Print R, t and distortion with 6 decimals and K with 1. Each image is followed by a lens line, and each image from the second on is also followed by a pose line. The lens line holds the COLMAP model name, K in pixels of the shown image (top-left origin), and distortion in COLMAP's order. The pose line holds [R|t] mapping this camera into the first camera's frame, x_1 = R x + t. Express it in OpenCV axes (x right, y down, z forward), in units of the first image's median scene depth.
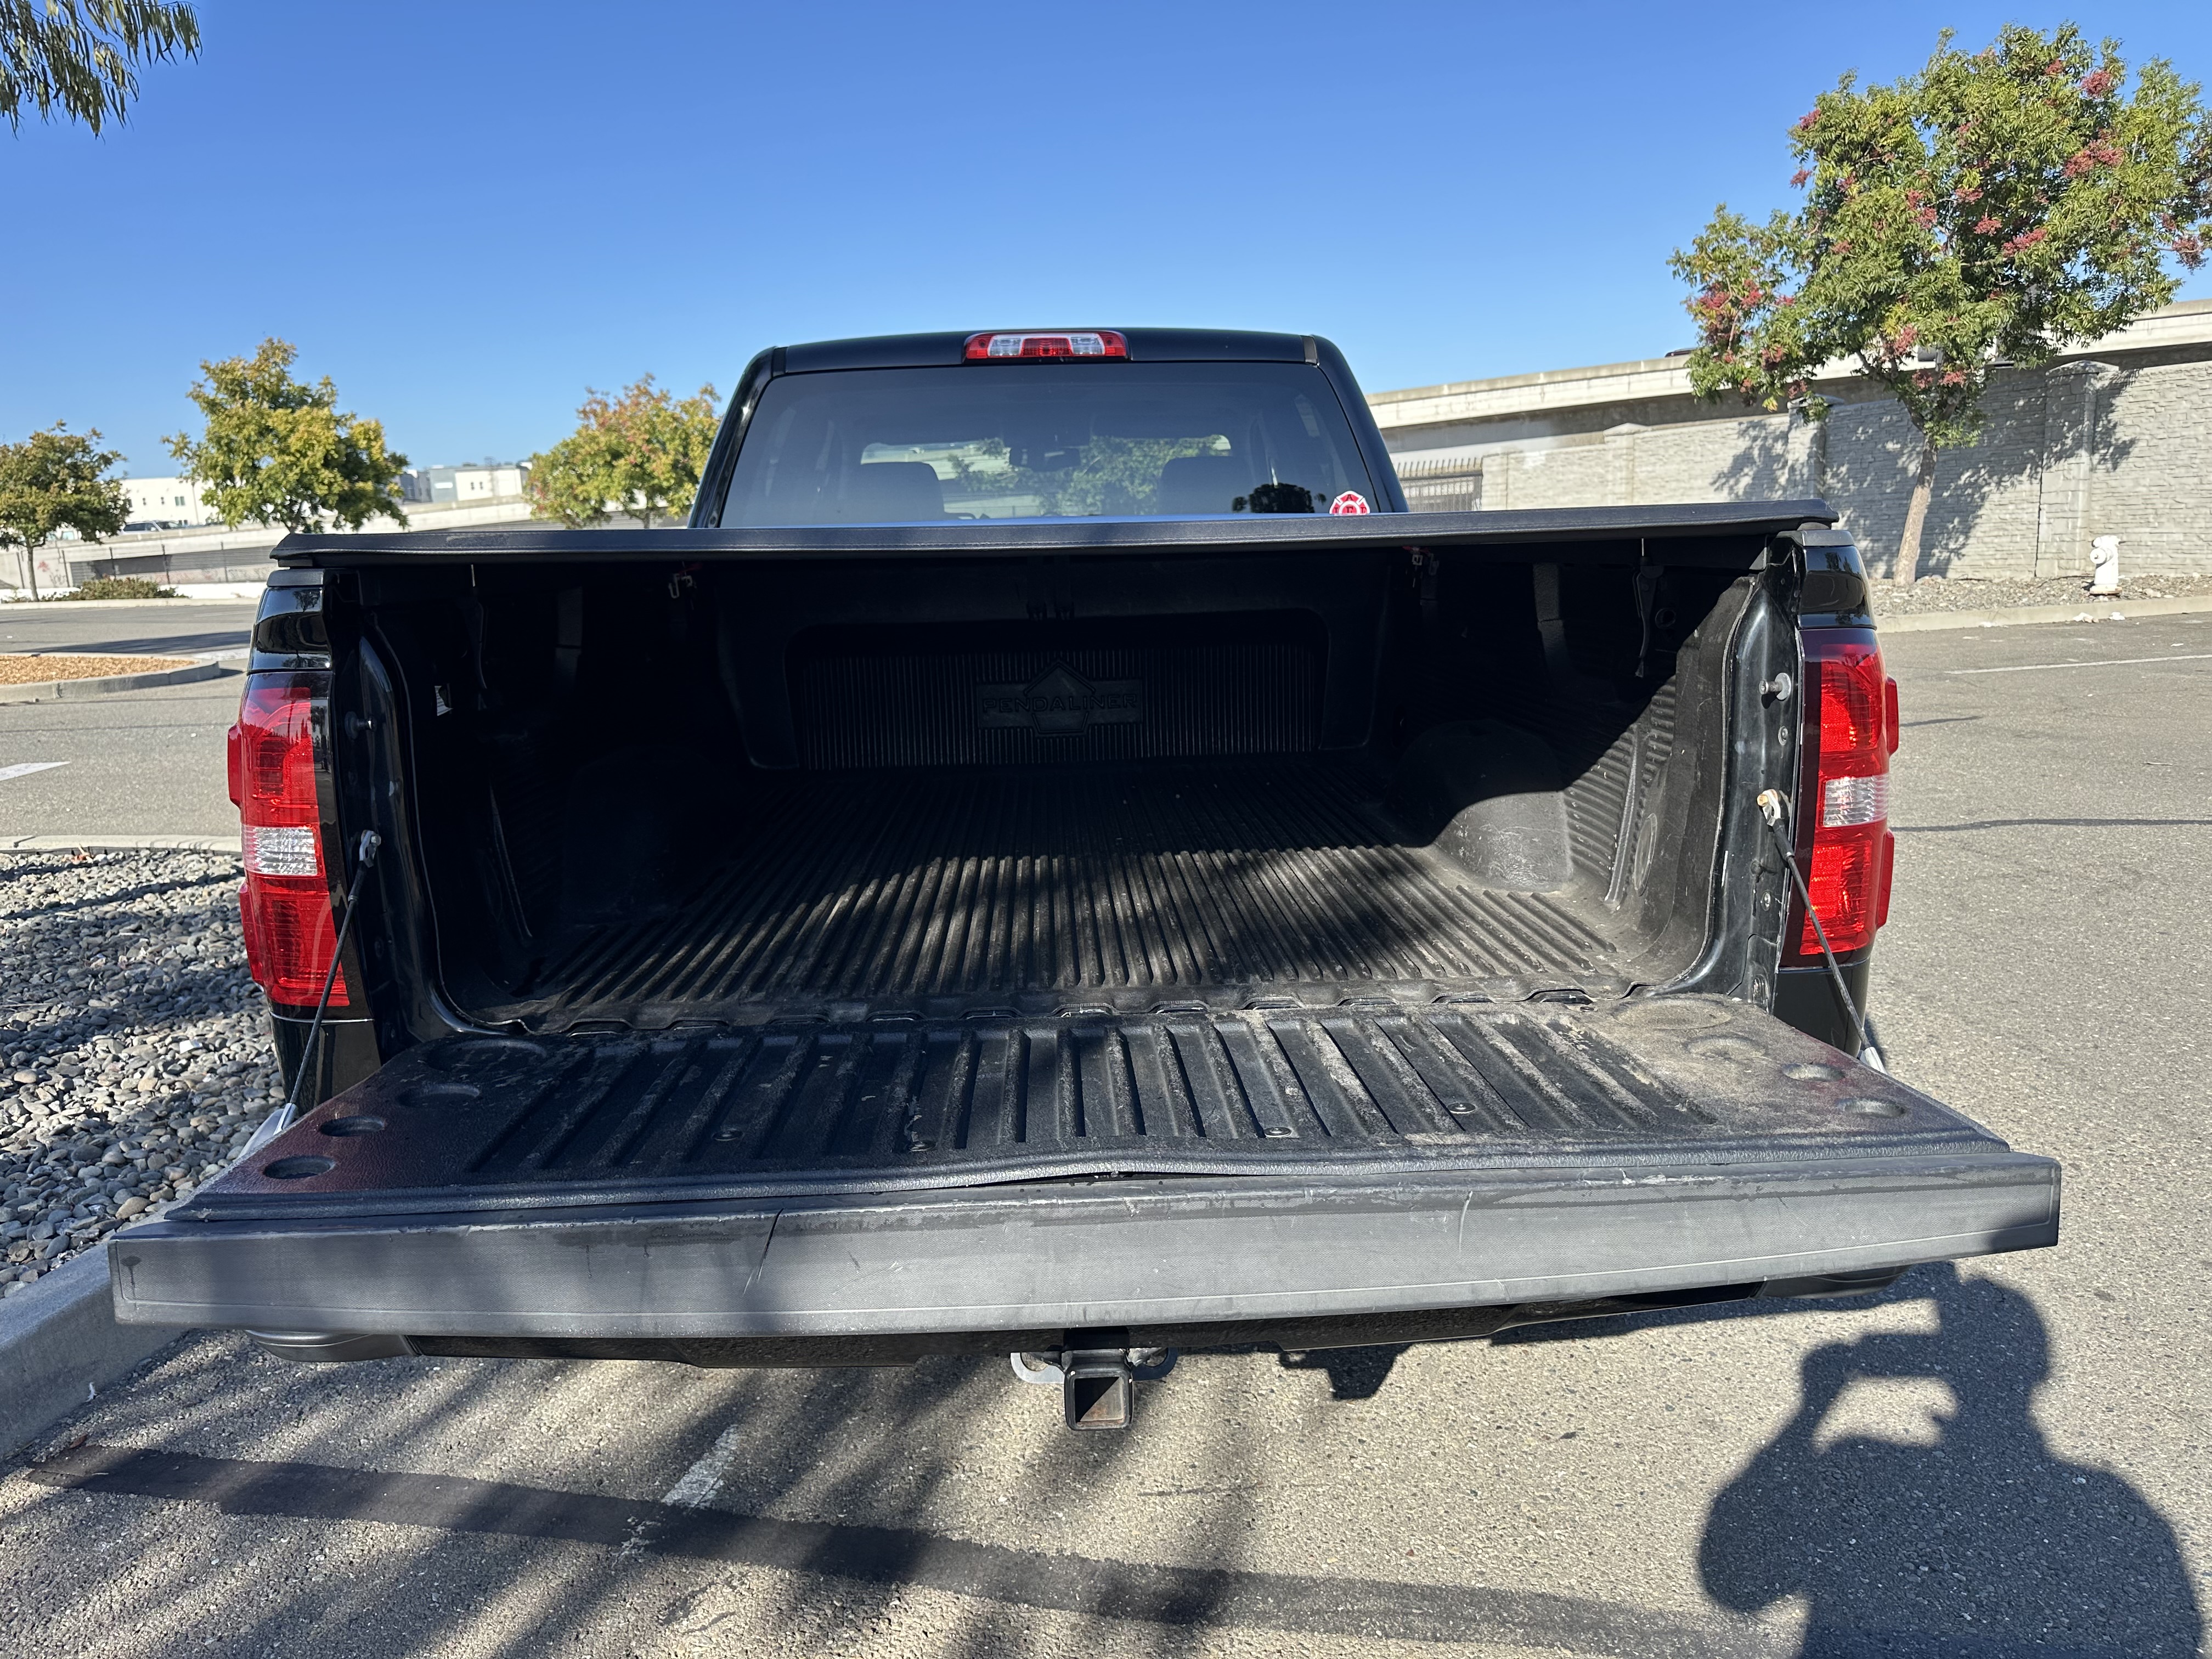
lens RADIAL K [[1530.8, 0, 1117.9], [0, 1530.8, 819.4], [0, 0, 1]] dist [-0.031767, -0.004586]
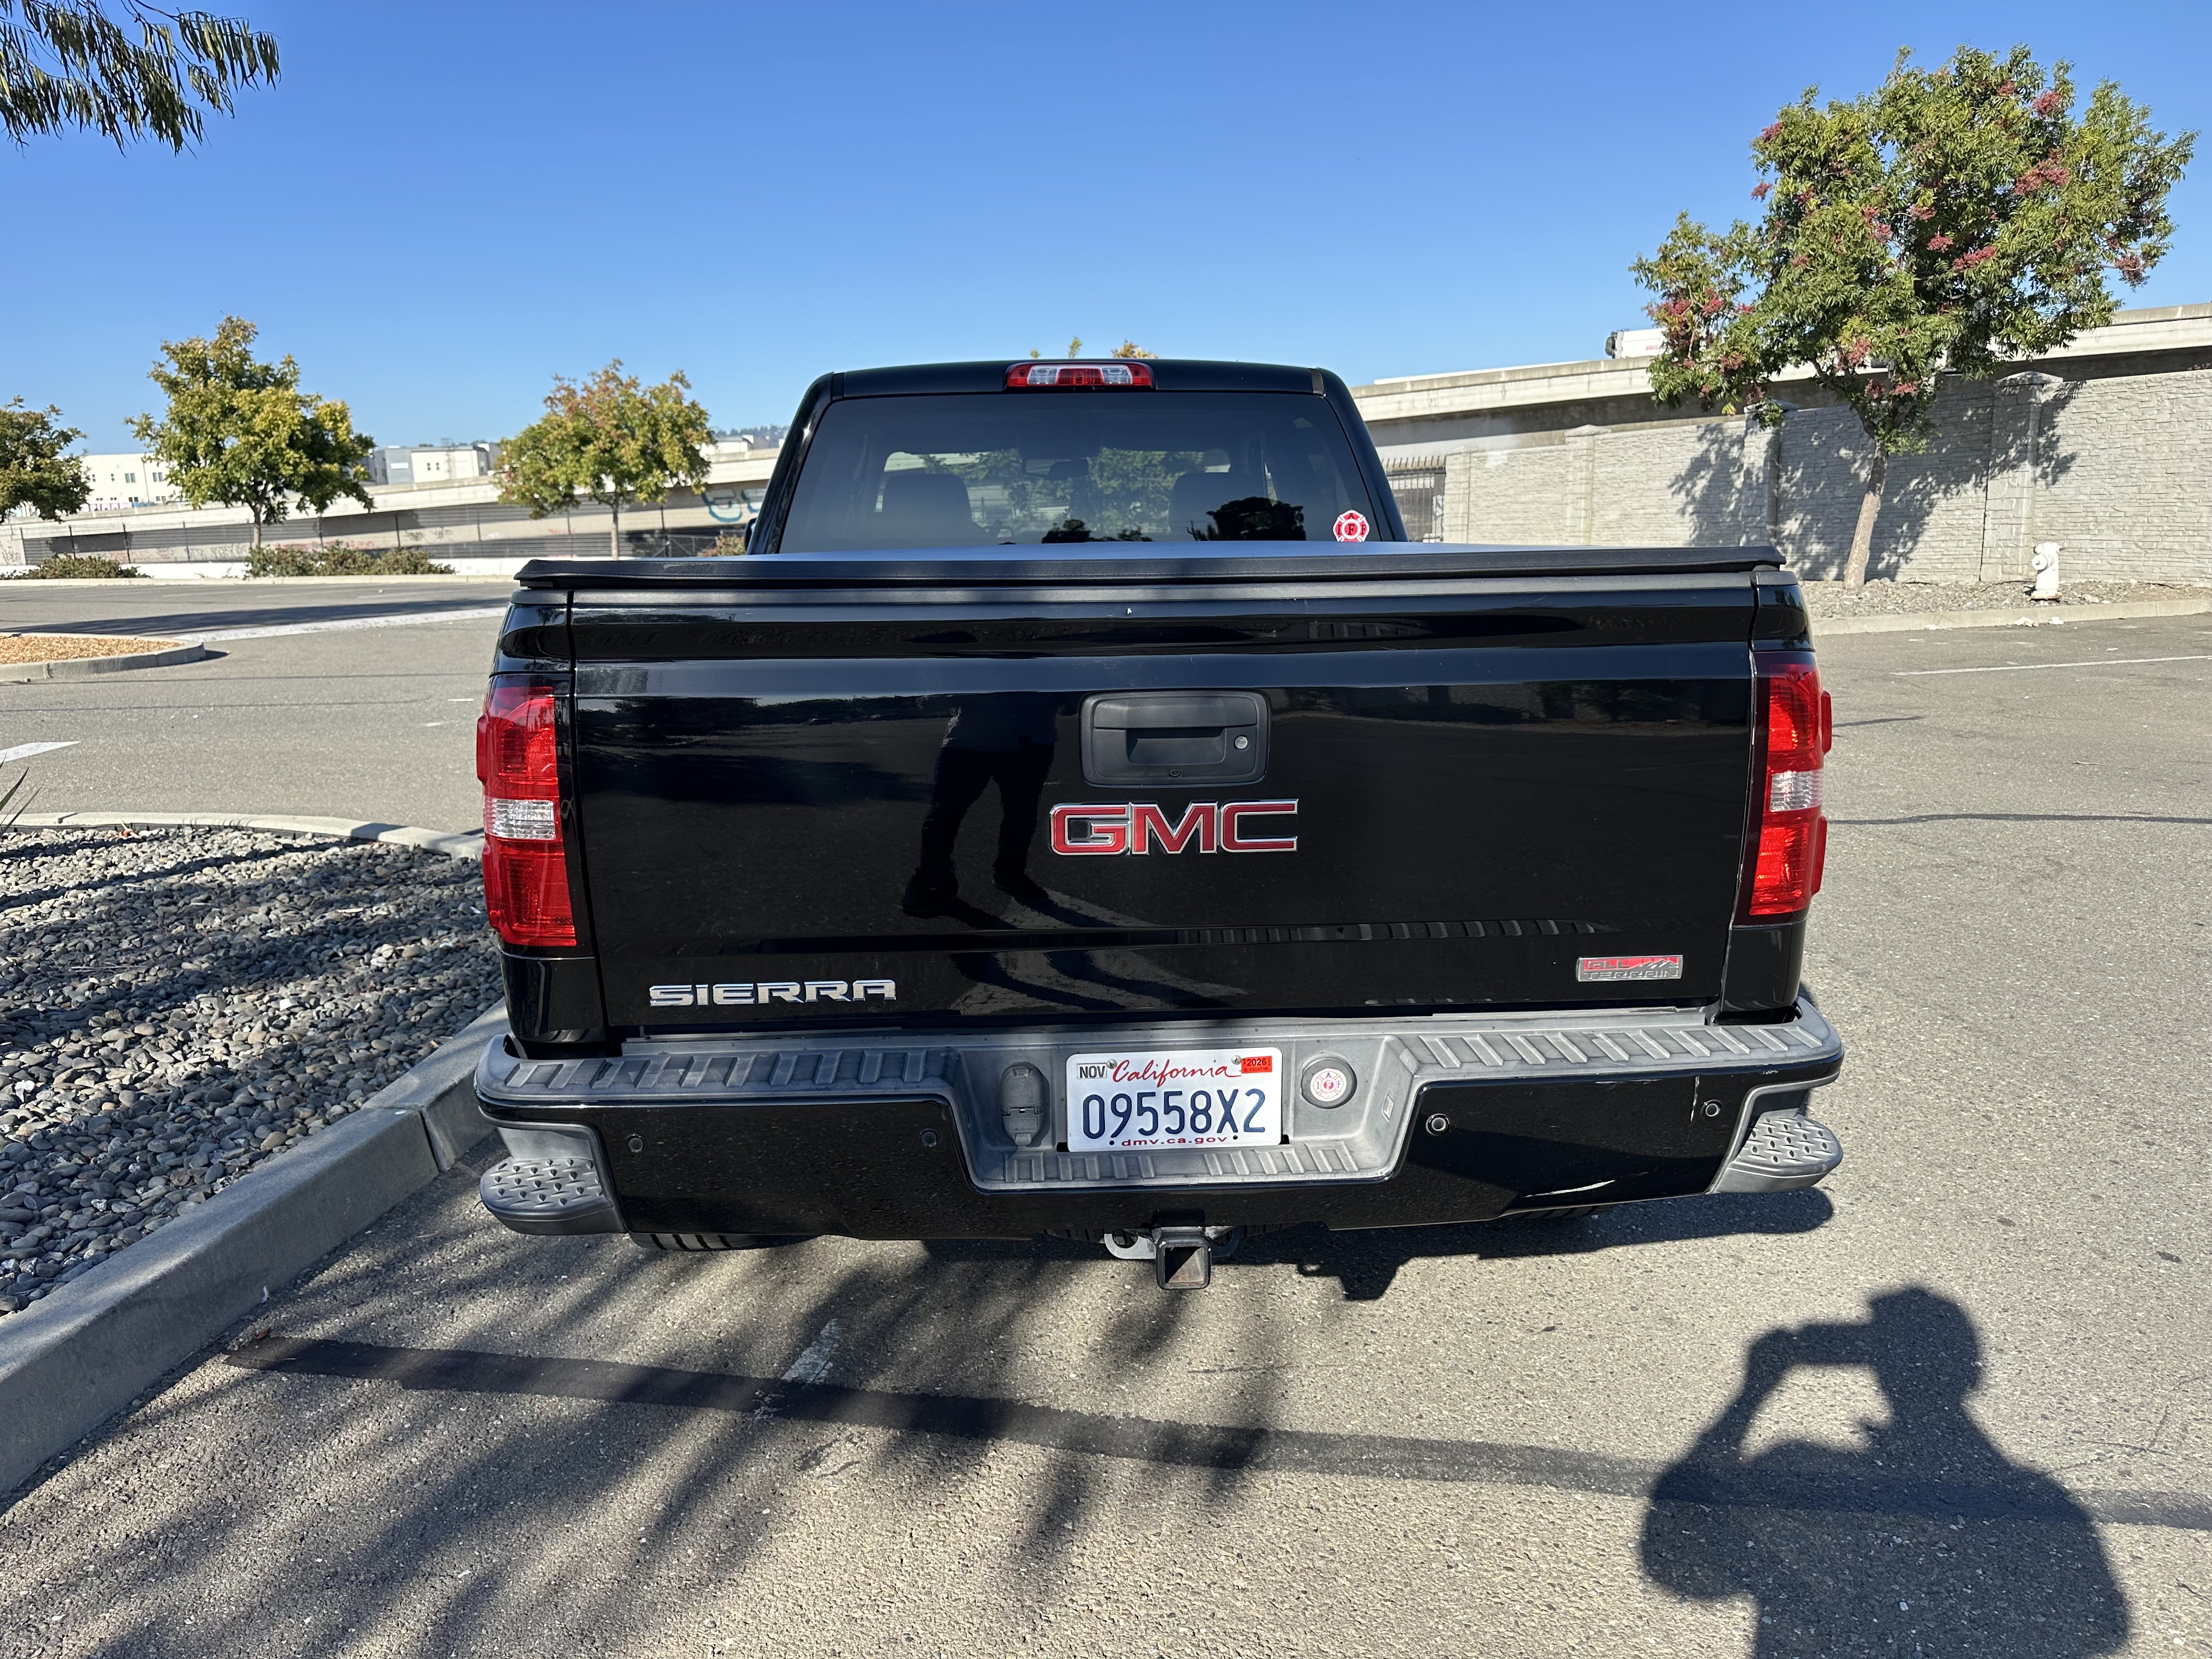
lens RADIAL K [[1530.8, 0, 1091.8], [0, 1530.8, 832.0], [0, 0, 1]] dist [-0.031767, -0.004586]
pose [[0.999868, 0.009077, 0.013483, -0.048798], [-0.009286, 0.999837, 0.015485, 0.003261], [-0.013341, -0.015608, 0.999789, -0.107770]]
